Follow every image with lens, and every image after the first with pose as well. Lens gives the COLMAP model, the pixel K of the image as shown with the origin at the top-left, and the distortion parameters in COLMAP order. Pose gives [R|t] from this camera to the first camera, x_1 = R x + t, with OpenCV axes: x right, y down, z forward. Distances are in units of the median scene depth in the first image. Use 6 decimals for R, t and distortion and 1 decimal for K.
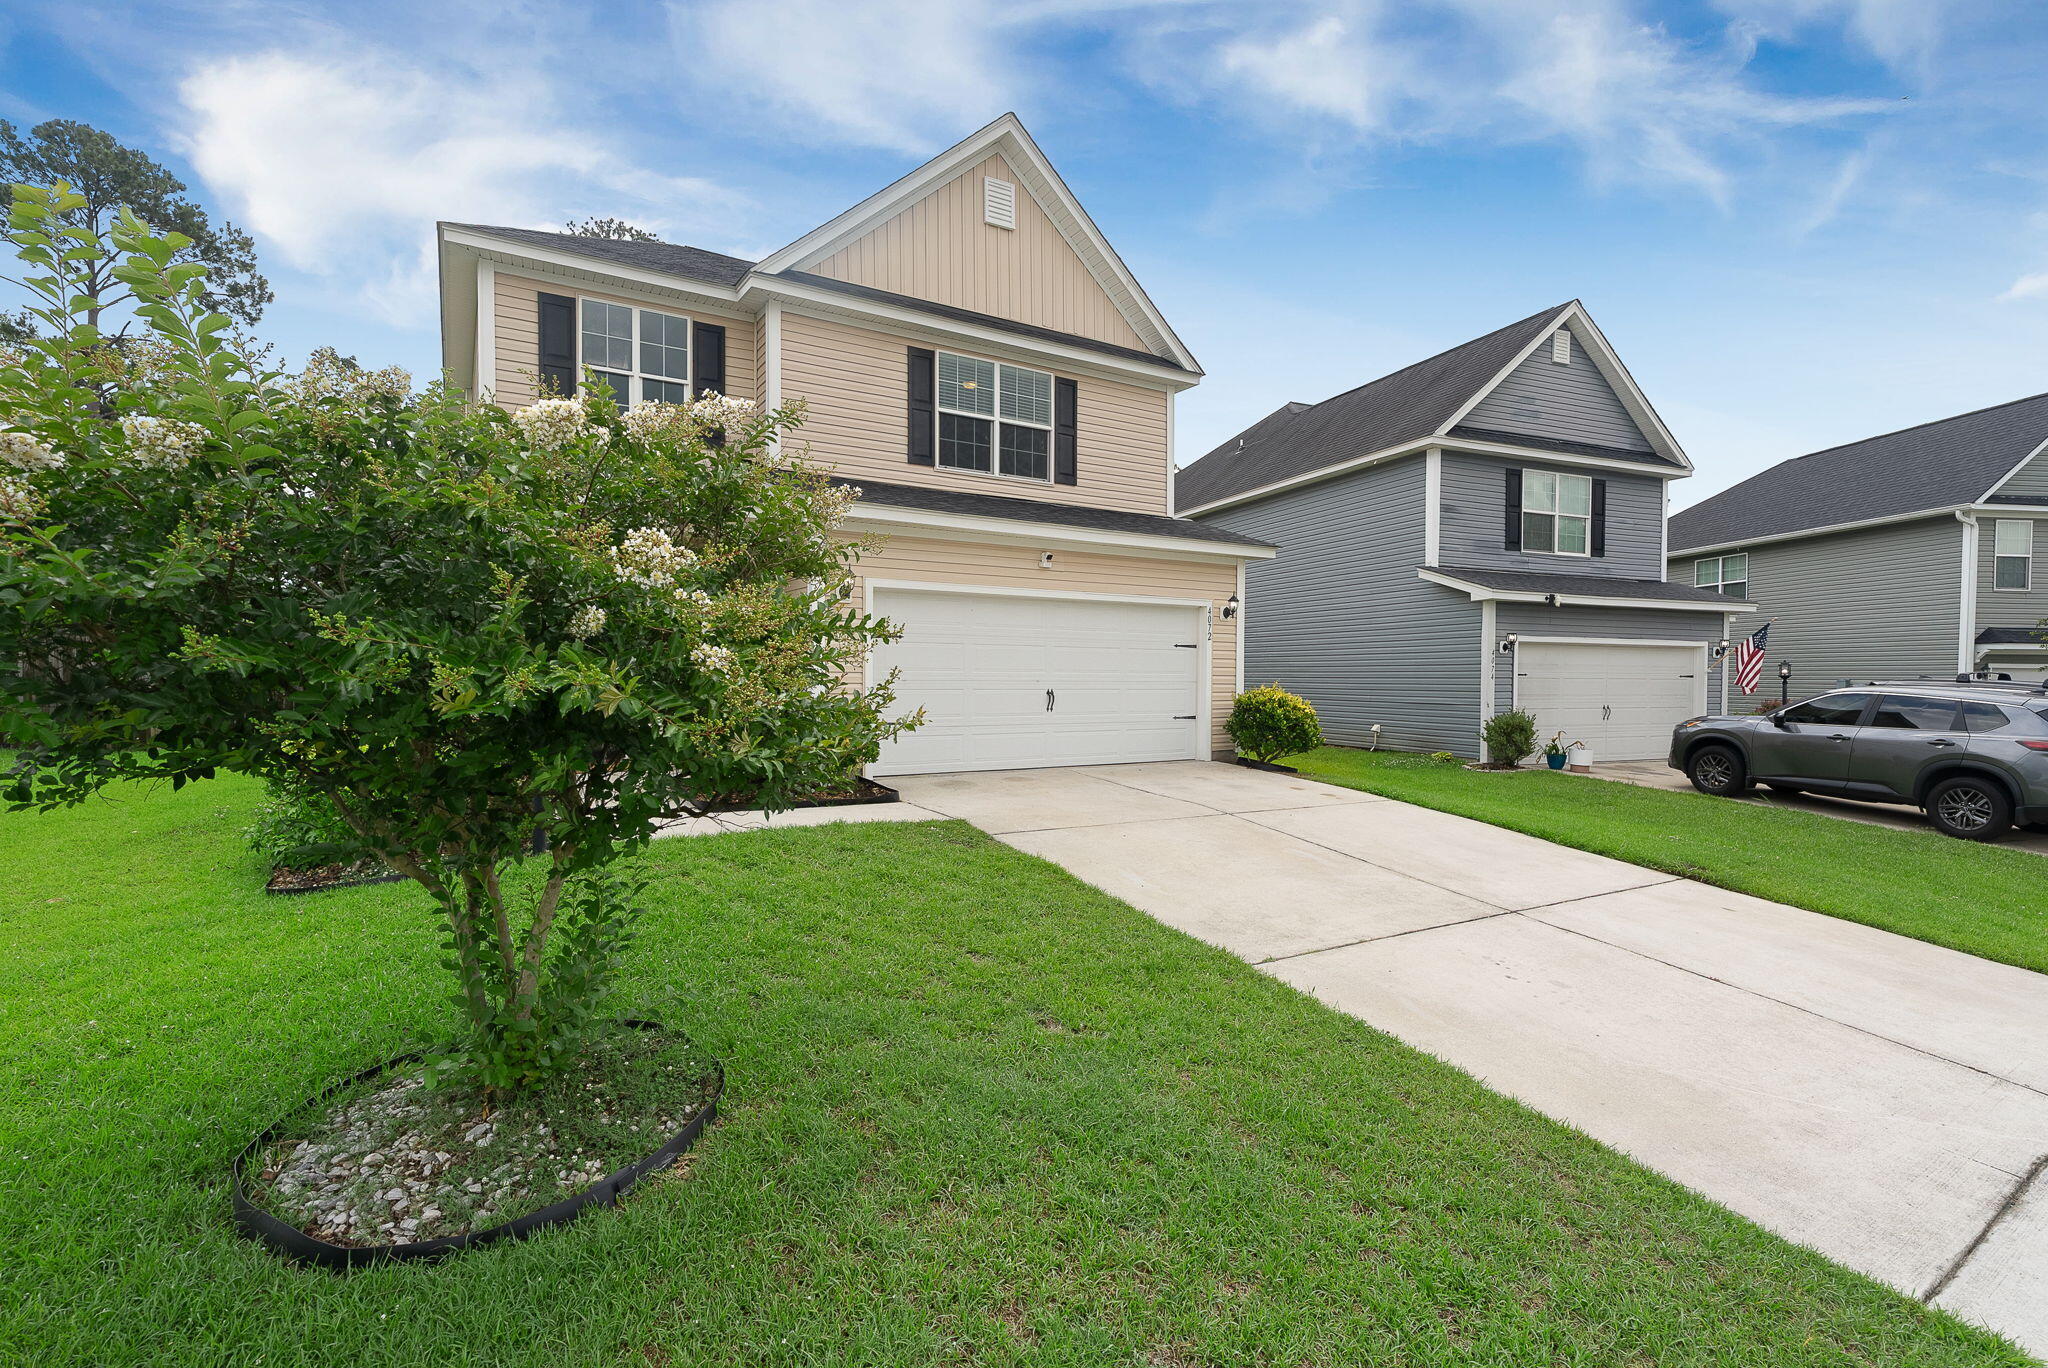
lens RADIAL K [[932.6, 0, 1061.9], [0, 932.6, 687.1], [0, 0, 1]] dist [-0.000052, 0.001466]
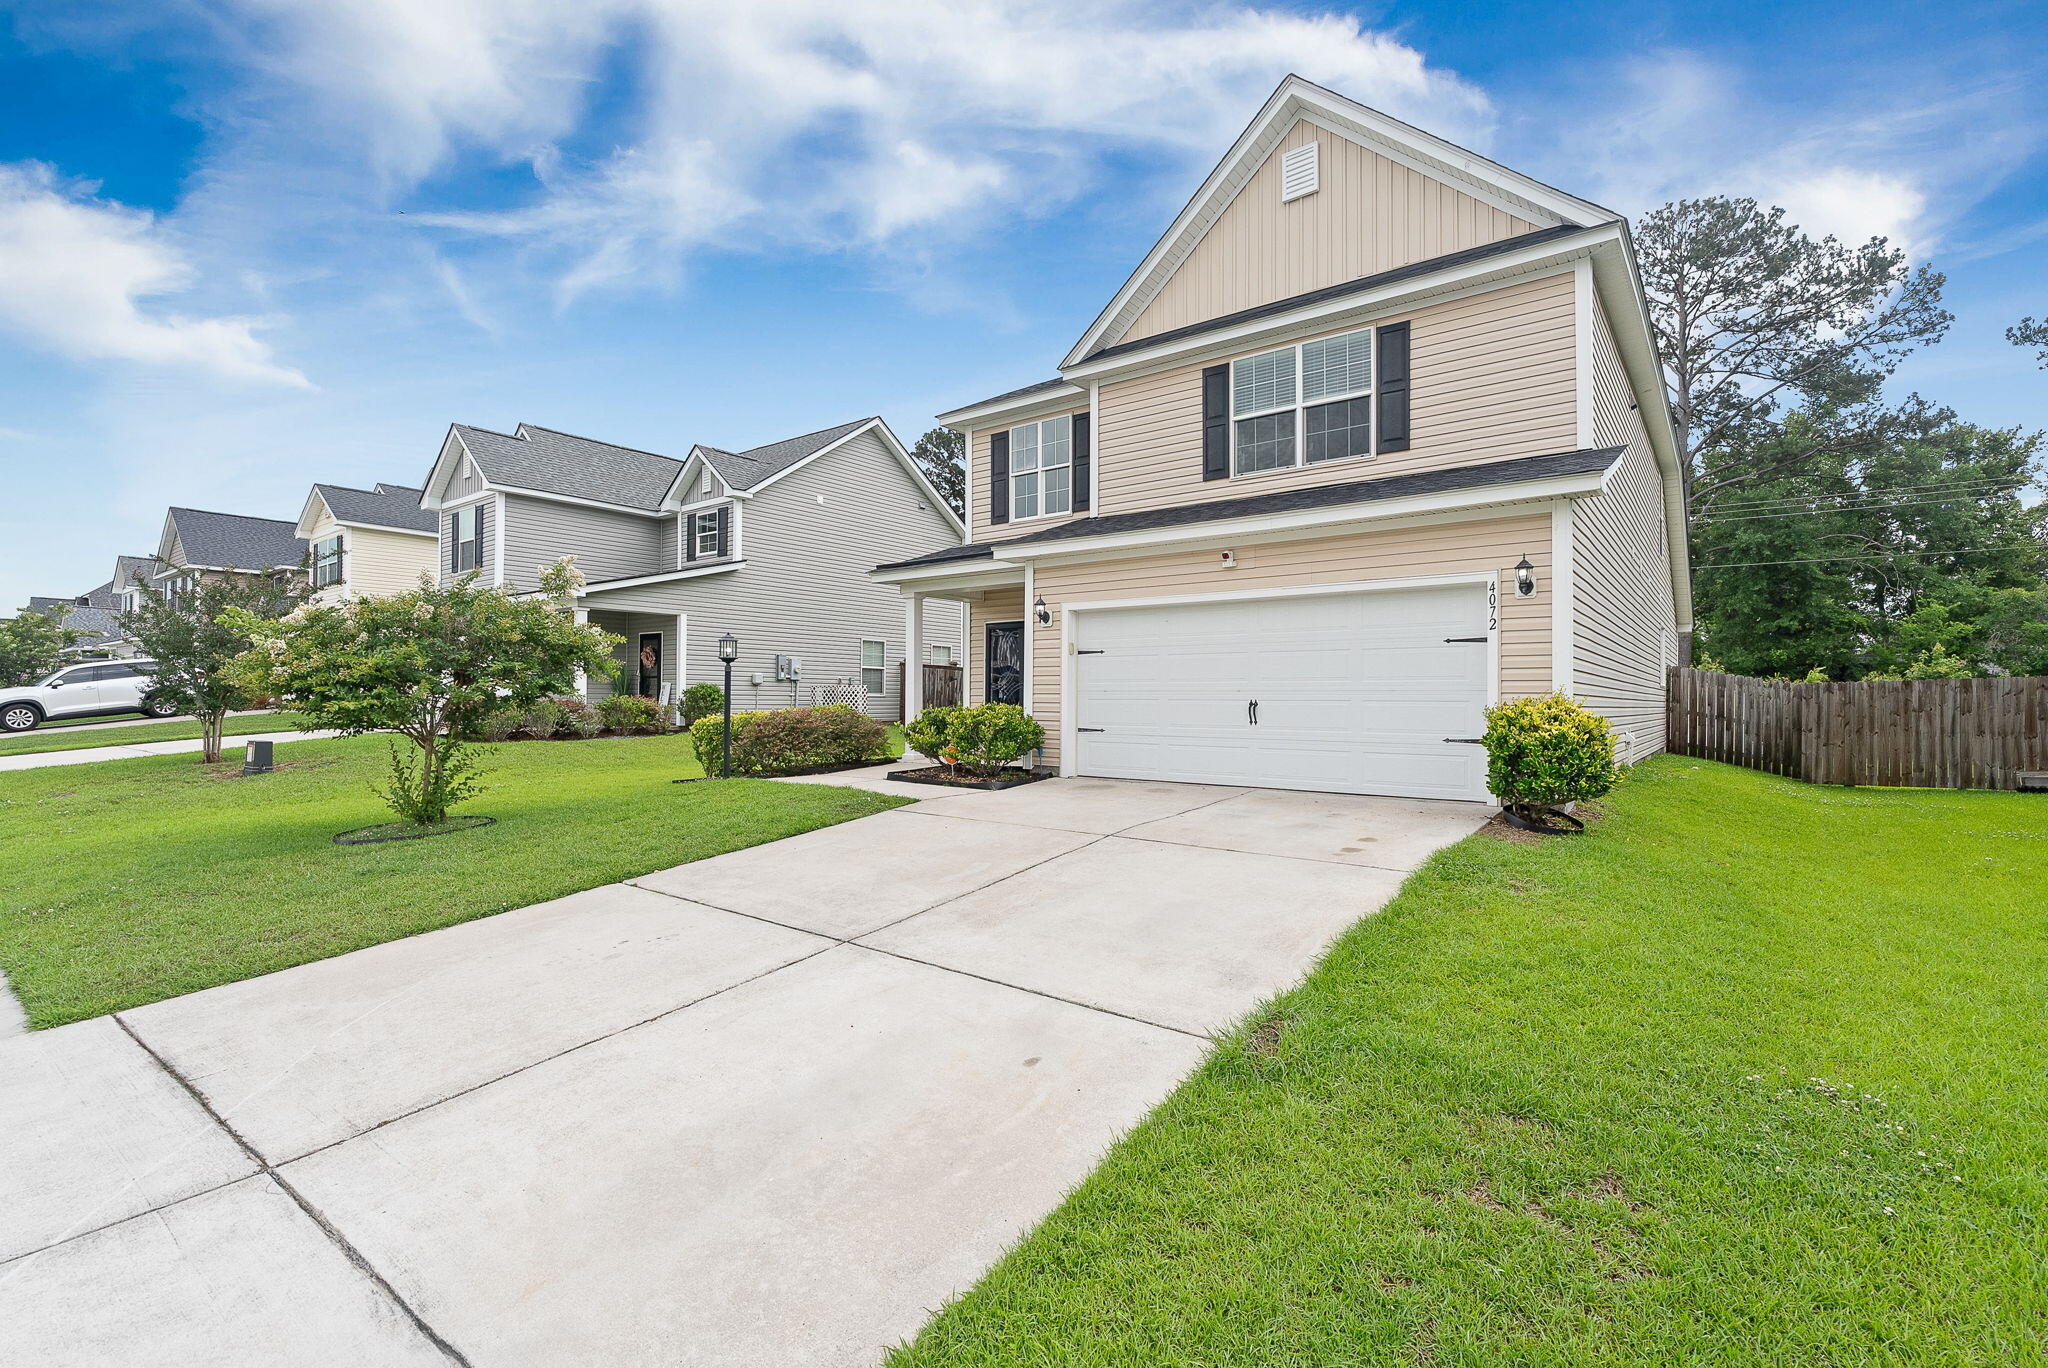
lens RADIAL K [[932.6, 0, 1022.7], [0, 932.6, 691.0], [0, 0, 1]] dist [-0.000052, 0.001466]
pose [[0.338316, -0.011744, -0.940959, 0.723585], [-0.011779, 0.999791, -0.016713, 0.011318], [0.940959, 0.016738, 0.338107, 0.457979]]
